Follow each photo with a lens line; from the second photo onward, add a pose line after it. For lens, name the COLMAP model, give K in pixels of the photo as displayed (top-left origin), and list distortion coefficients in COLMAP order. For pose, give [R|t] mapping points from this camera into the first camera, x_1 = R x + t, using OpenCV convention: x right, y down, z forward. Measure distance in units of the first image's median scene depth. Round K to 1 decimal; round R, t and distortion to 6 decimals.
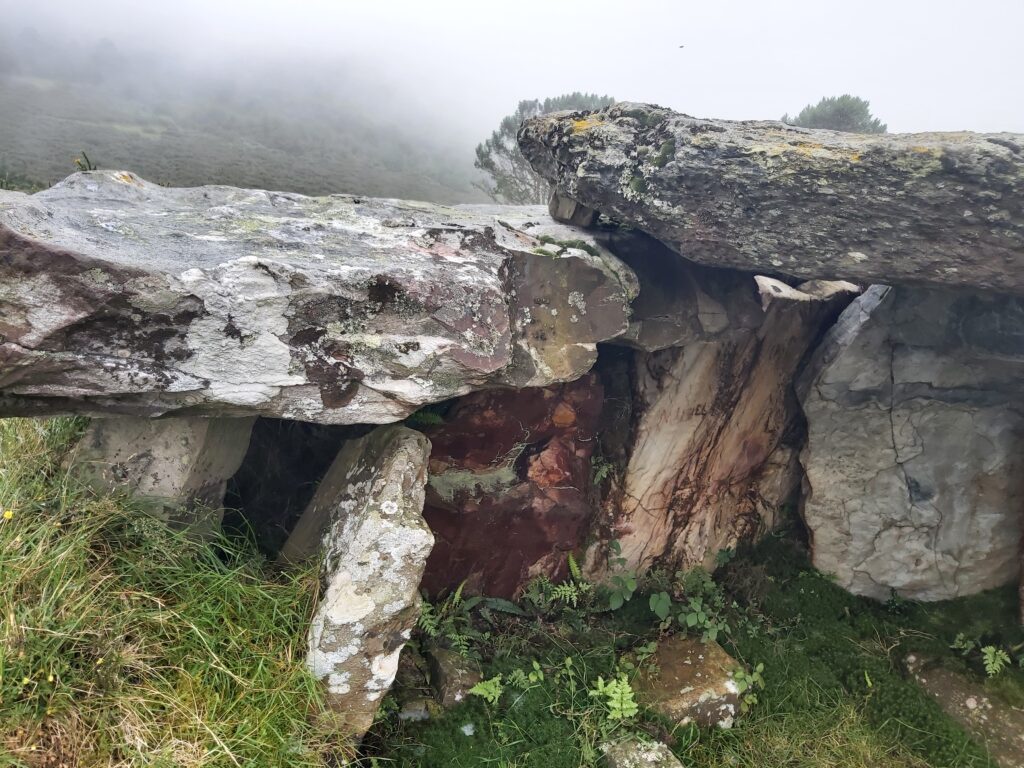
lens RADIAL K [[802.4, 0, 512.0], [0, 802.4, 384.0], [0, 0, 1]] dist [0.104727, -0.180488]
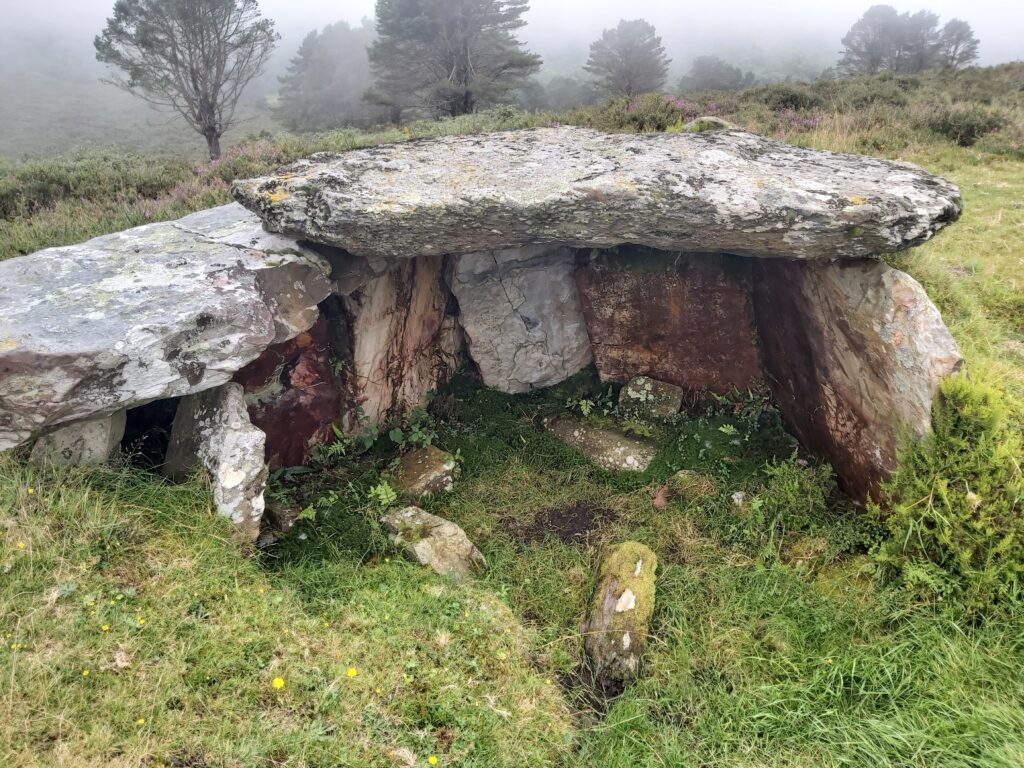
lens RADIAL K [[802.4, 0, 512.0], [0, 802.4, 384.0], [0, 0, 1]] dist [0.104727, -0.180488]
pose [[0.908665, -0.288275, 0.302036, -0.075546], [0.232987, 0.950379, 0.206149, -0.125529], [-0.346476, -0.116950, 0.930740, -0.685191]]
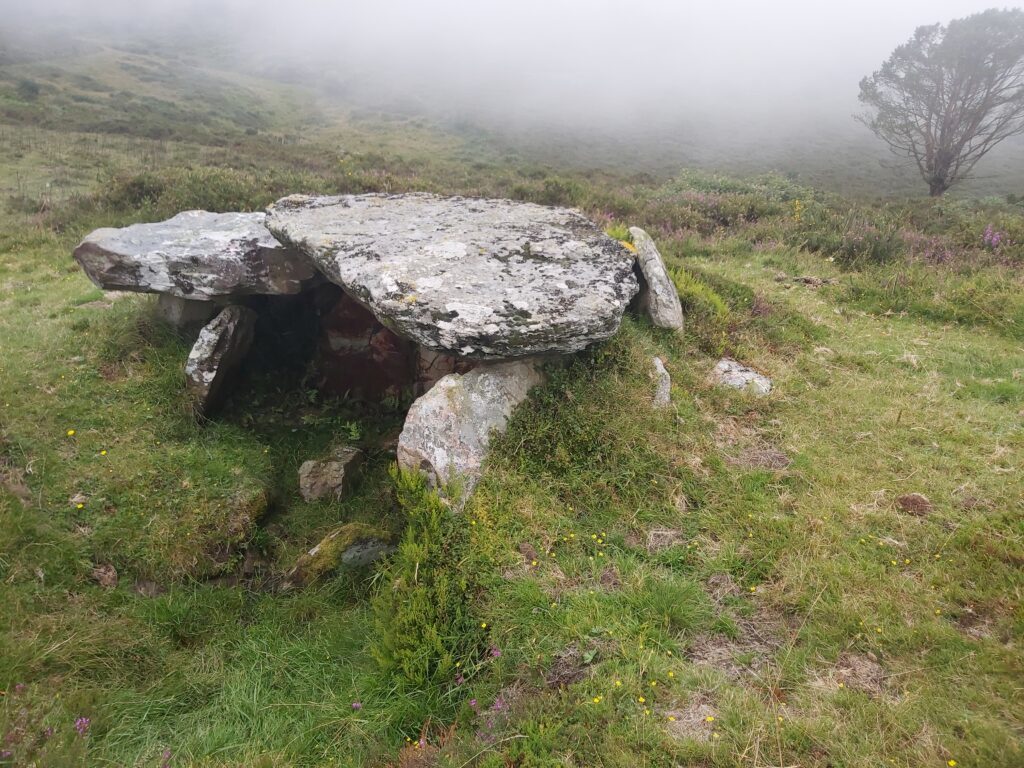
lens RADIAL K [[823.7, 0, 512.0], [0, 823.7, 384.0], [0, 0, 1]] dist [0.008691, -0.000031]
pose [[0.869096, 0.112085, -0.481778, 1.744151], [-0.075481, 0.992633, 0.094771, -0.017764], [0.488851, -0.045999, 0.871154, -0.901342]]
